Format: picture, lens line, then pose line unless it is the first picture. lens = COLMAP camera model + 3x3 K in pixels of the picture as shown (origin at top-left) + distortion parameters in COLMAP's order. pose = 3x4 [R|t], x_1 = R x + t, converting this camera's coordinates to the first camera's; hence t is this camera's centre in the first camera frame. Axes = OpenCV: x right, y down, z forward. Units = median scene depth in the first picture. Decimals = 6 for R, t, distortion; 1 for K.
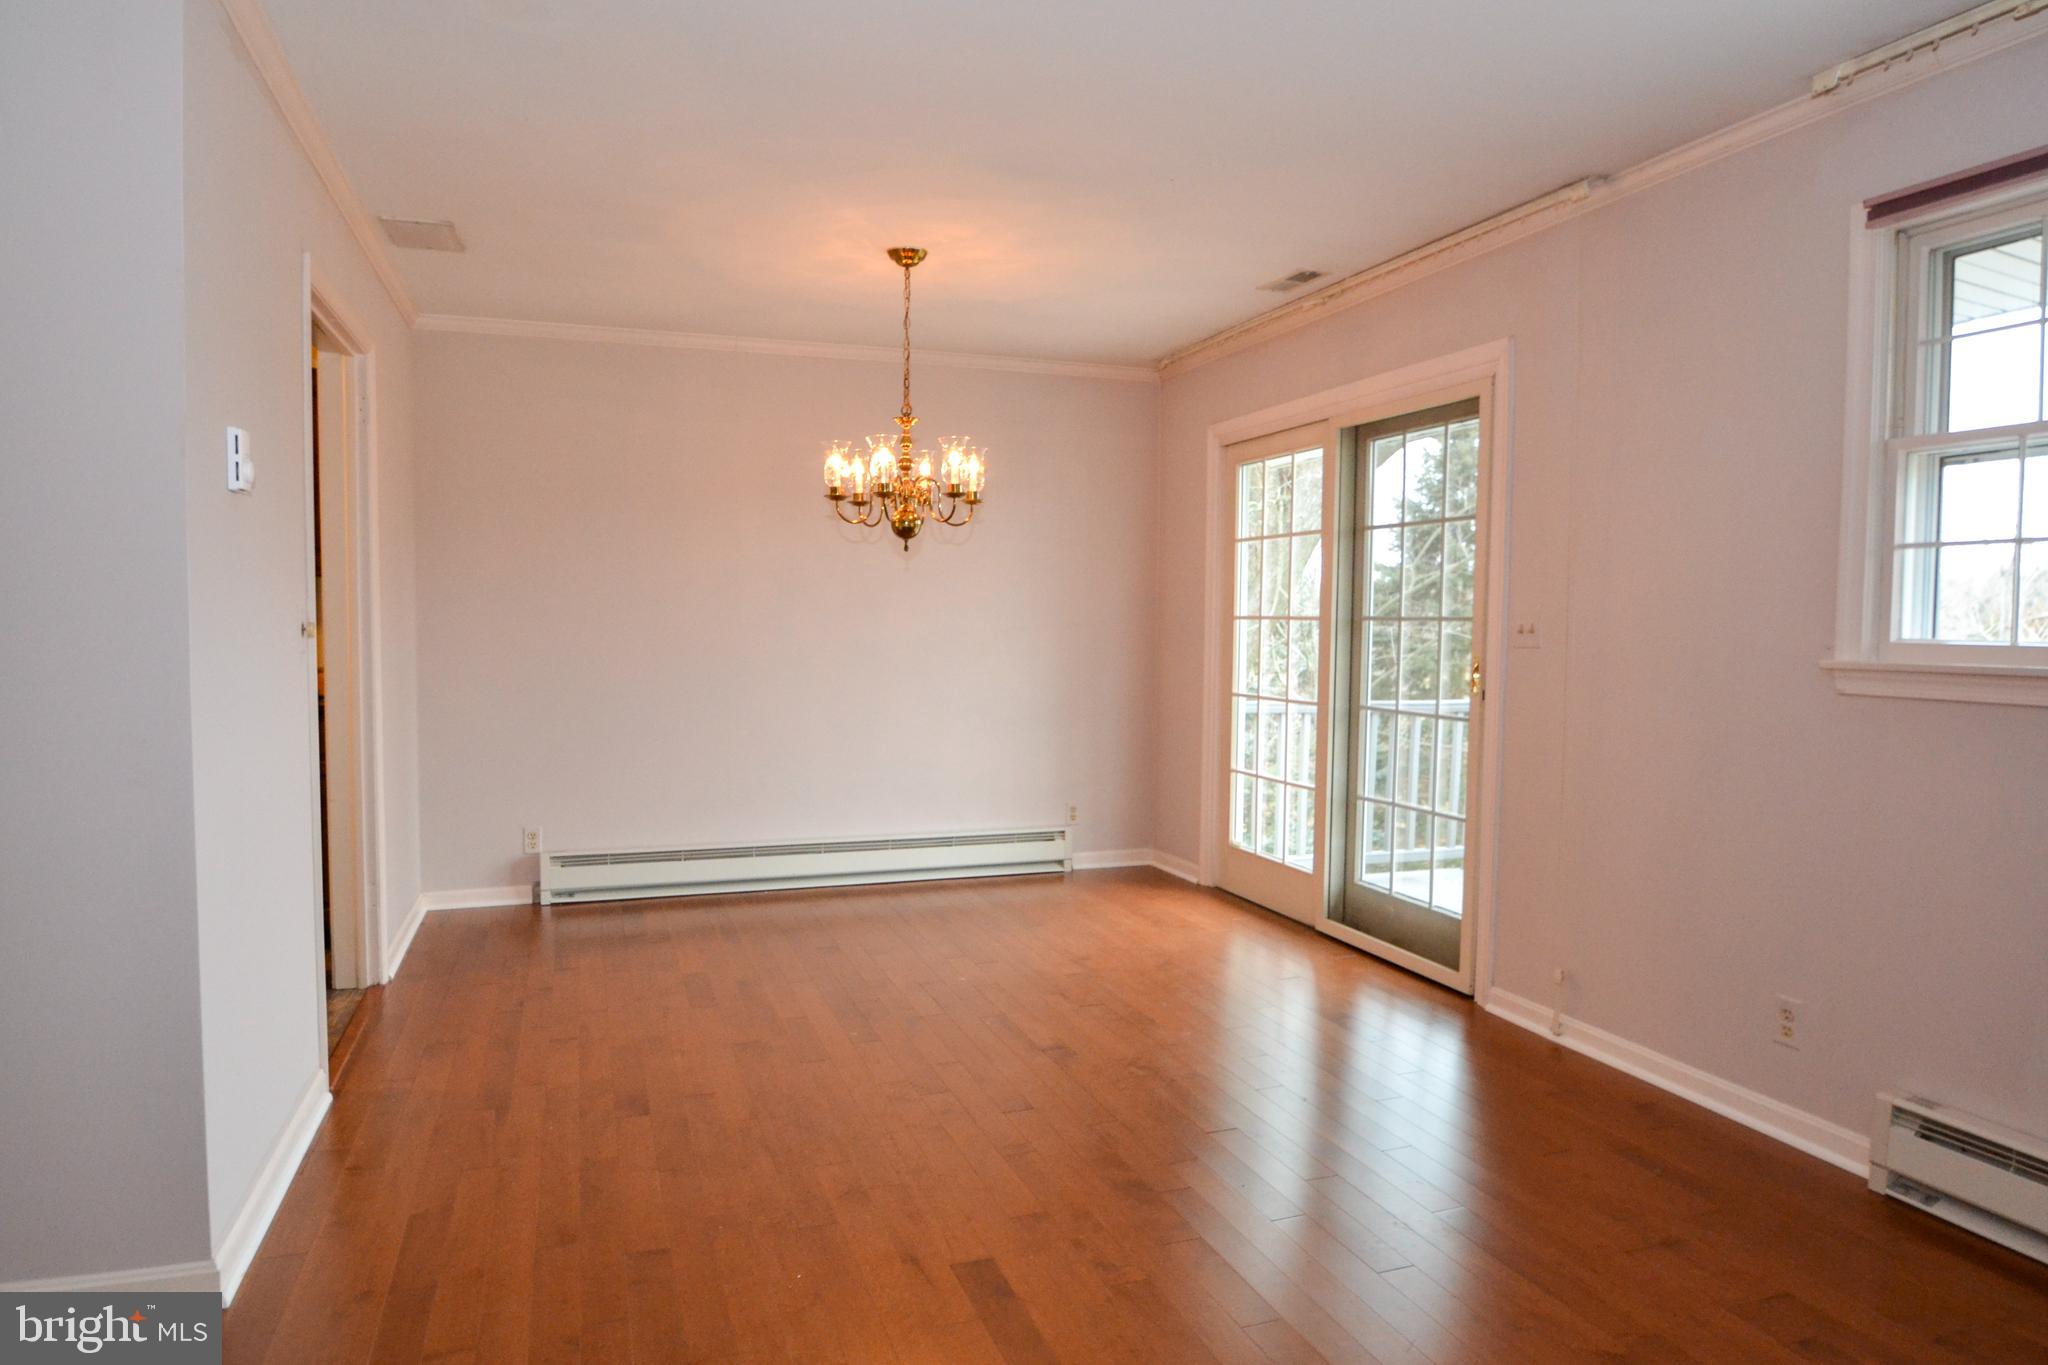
lens RADIAL K [[1269.2, 0, 1007.0], [0, 1269.2, 675.9], [0, 0, 1]] dist [-0.011901, -0.004589]
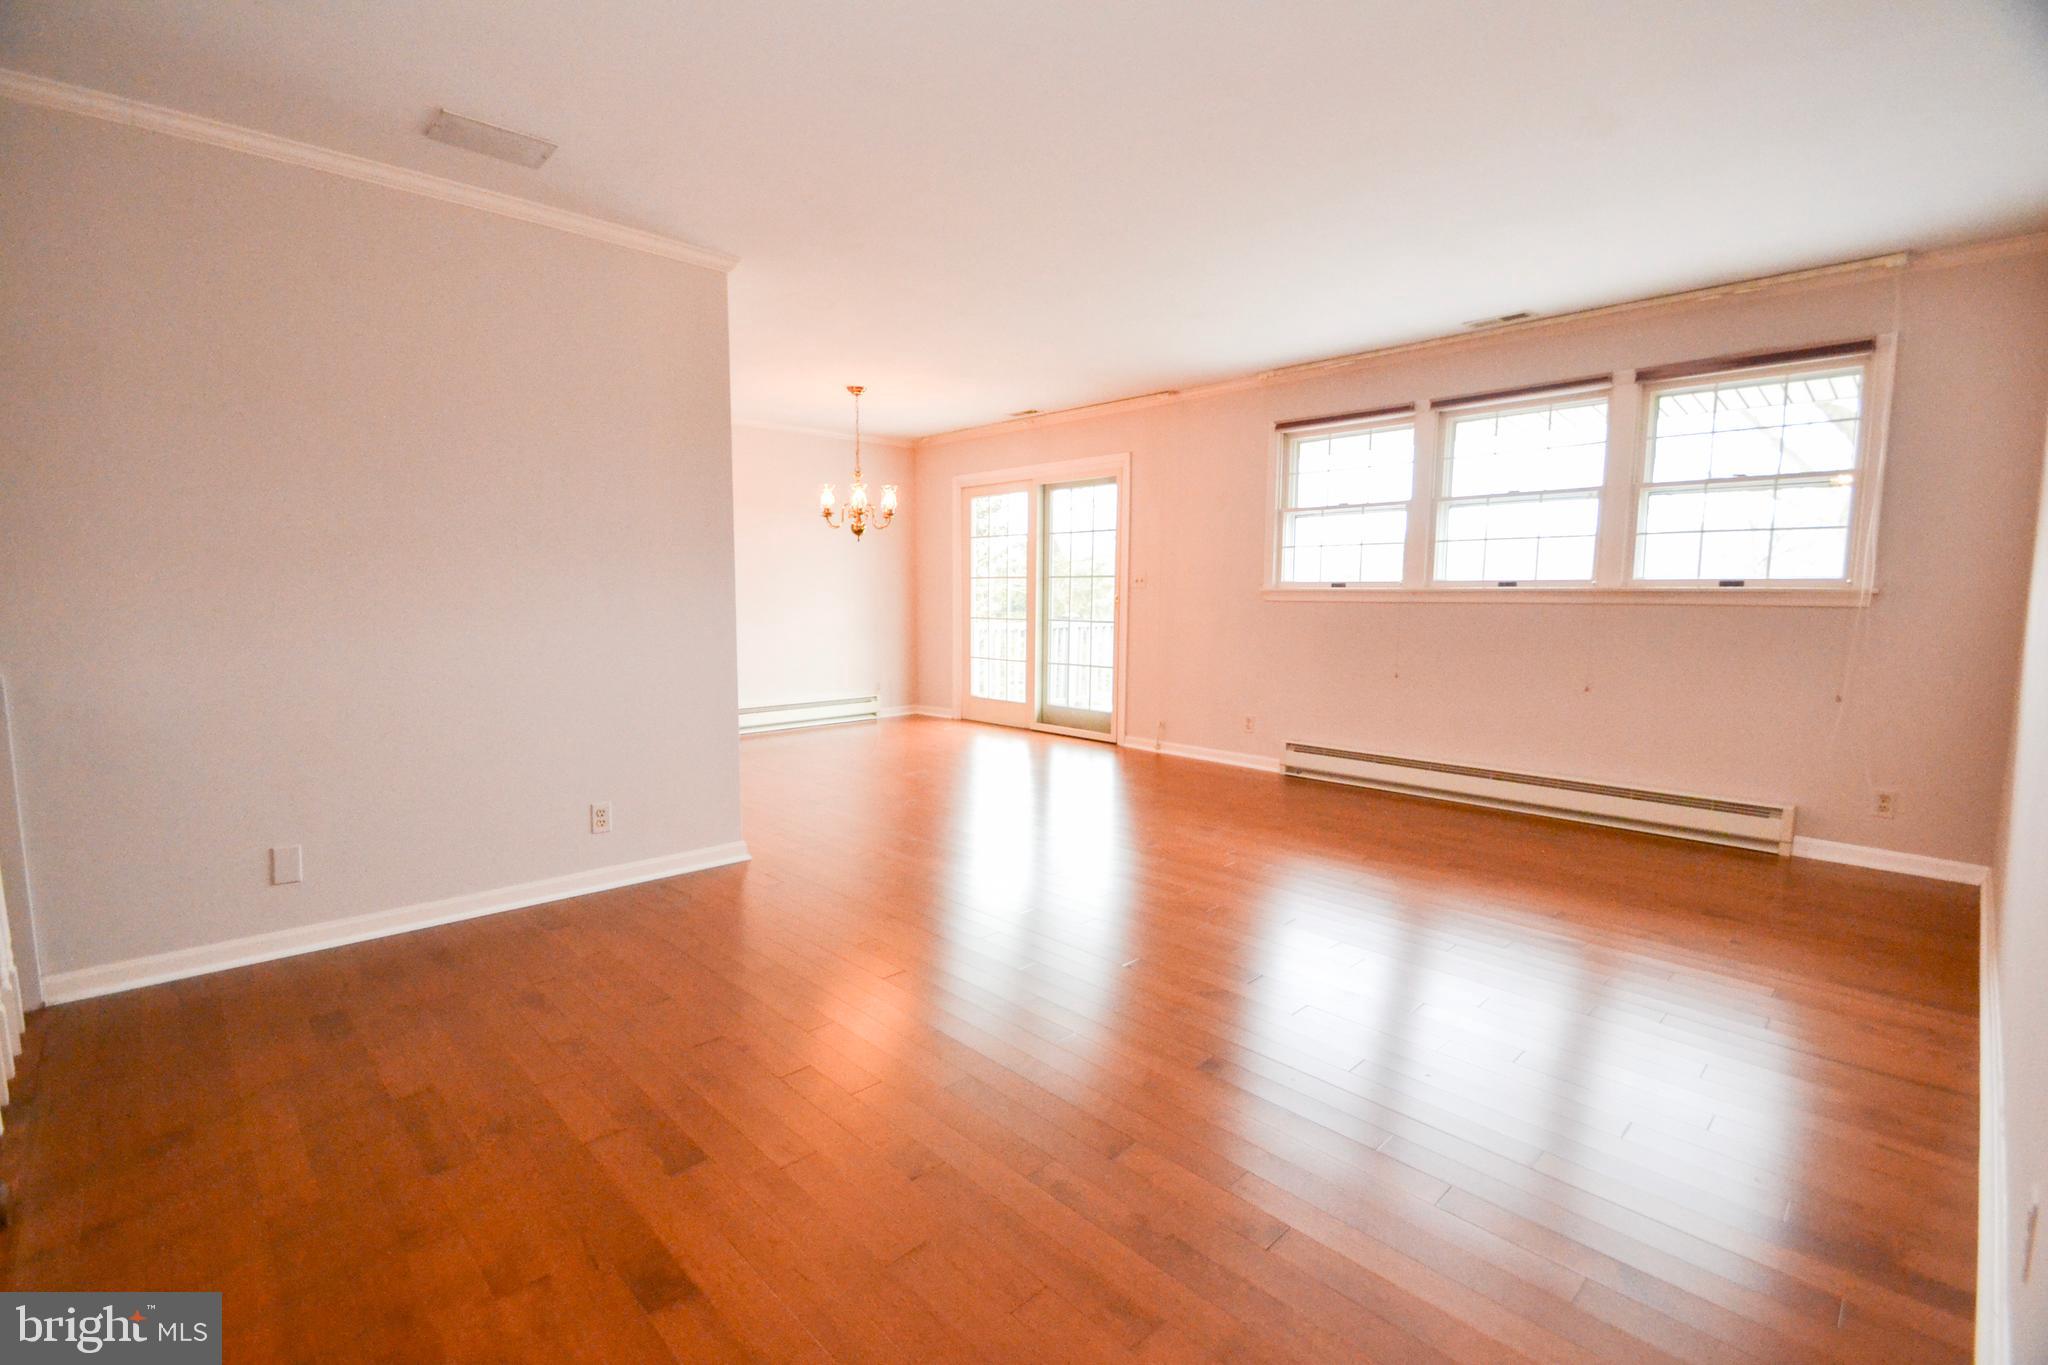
lens RADIAL K [[924.4, 0, 1023.7], [0, 924.4, 673.8], [0, 0, 1]] dist [-0.009946, -0.002649]
pose [[0.906001, -0.041162, 0.421269, -0.464215], [0.022587, 0.998544, 0.048991, 0.043537], [-0.422672, -0.034871, 0.905611, -0.417649]]
